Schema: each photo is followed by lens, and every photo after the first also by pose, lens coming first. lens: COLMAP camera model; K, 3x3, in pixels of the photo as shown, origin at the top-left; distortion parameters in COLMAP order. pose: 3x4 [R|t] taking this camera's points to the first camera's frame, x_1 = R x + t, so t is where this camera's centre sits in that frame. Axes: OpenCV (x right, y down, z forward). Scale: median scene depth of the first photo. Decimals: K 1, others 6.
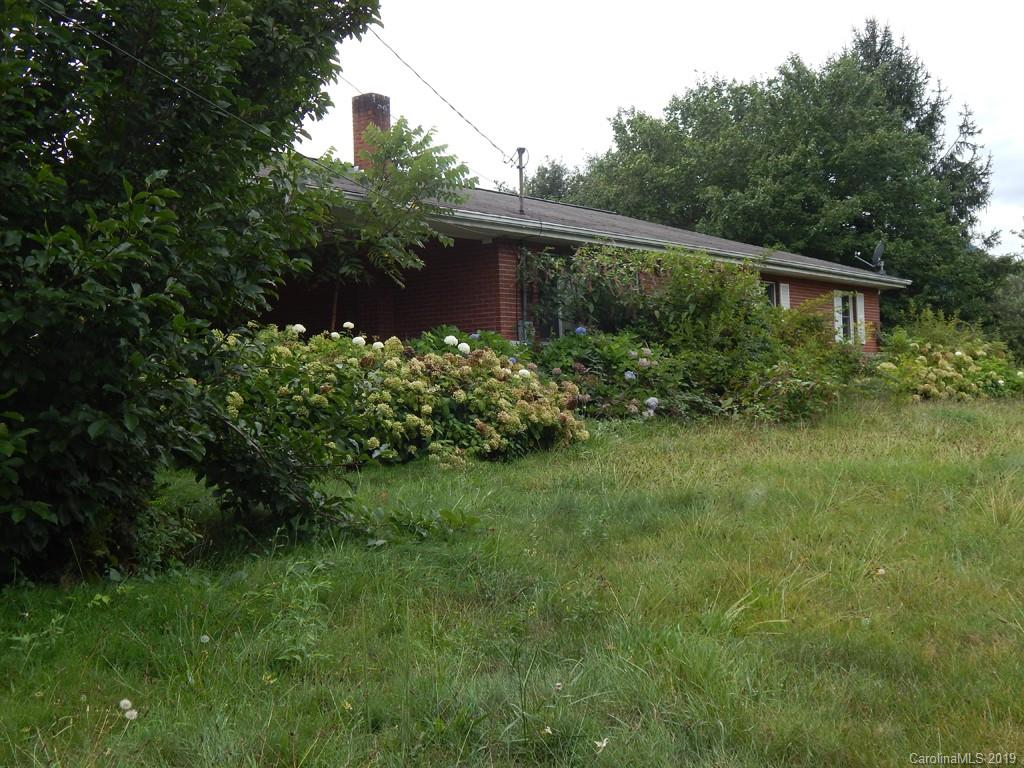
lens RADIAL K [[1261.6, 0, 514.0], [0, 1261.6, 384.1], [0, 0, 1]] dist [0.001670, 0.000000]
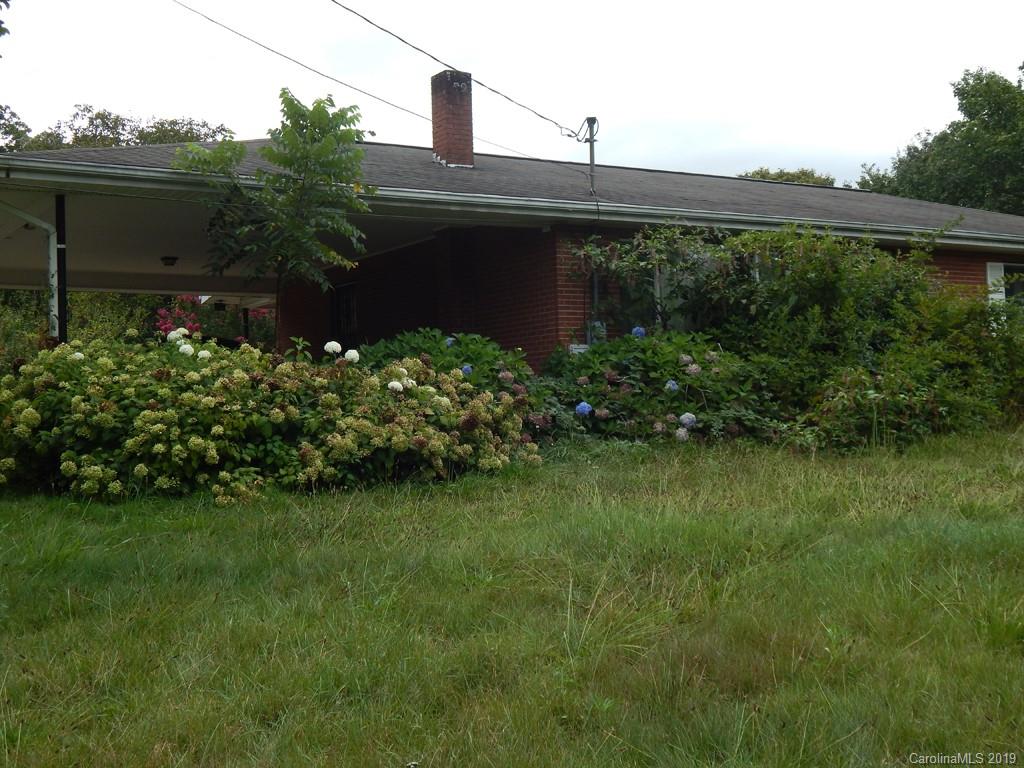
lens RADIAL K [[1261.6, 0, 506.0], [0, 1261.6, 383.3], [0, 0, 1]] dist [0.001670, 0.000000]
pose [[0.927288, -0.003315, -0.374334, 0.278724], [0.002088, 0.999991, -0.003684, -0.005303], [0.374343, 0.002634, 0.927286, 0.197002]]
